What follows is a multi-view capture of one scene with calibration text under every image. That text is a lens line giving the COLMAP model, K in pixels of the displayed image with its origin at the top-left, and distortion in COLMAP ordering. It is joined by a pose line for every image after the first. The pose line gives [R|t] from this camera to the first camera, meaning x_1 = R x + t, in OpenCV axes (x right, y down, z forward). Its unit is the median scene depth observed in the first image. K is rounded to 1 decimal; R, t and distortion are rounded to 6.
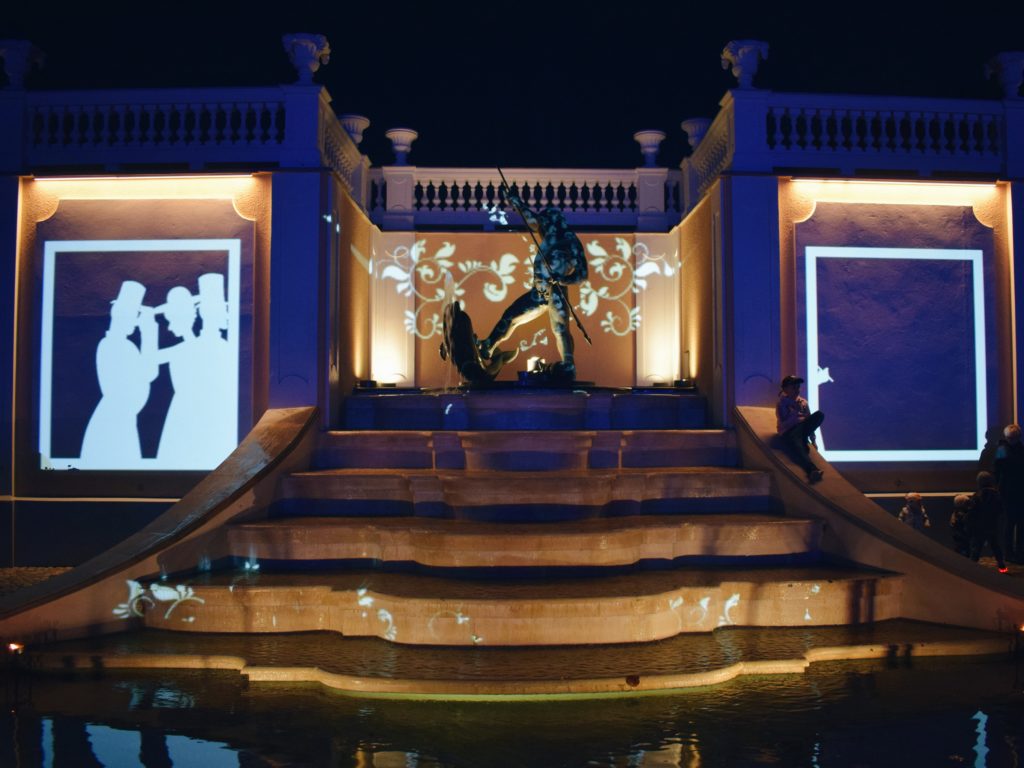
lens RADIAL K [[1030.0, 0, 512.0], [0, 1030.0, 384.0], [0, 0, 1]] dist [-0.114251, 0.007434]
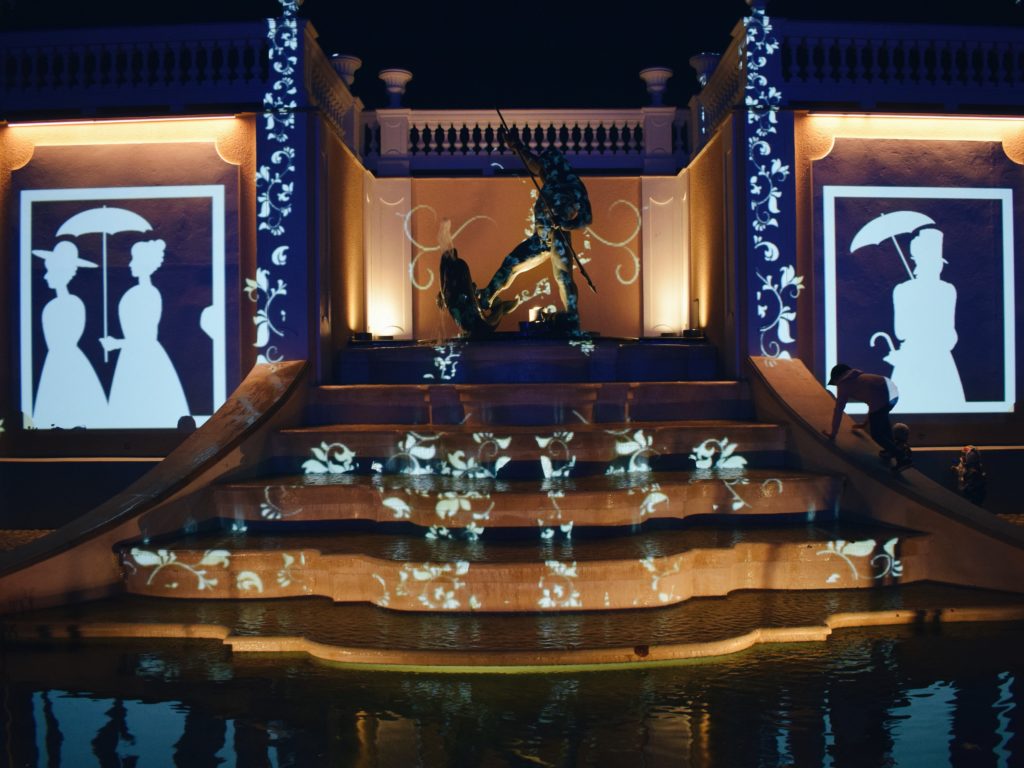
lens RADIAL K [[897.2, 0, 512.0], [0, 897.2, 384.0], [0, 0, 1]] dist [-0.084907, -0.000916]
pose [[0.999684, -0.008259, -0.023751, 0.019158], [0.009164, 0.999227, 0.038221, 0.014146], [0.023417, -0.038427, 0.998987, 0.173150]]
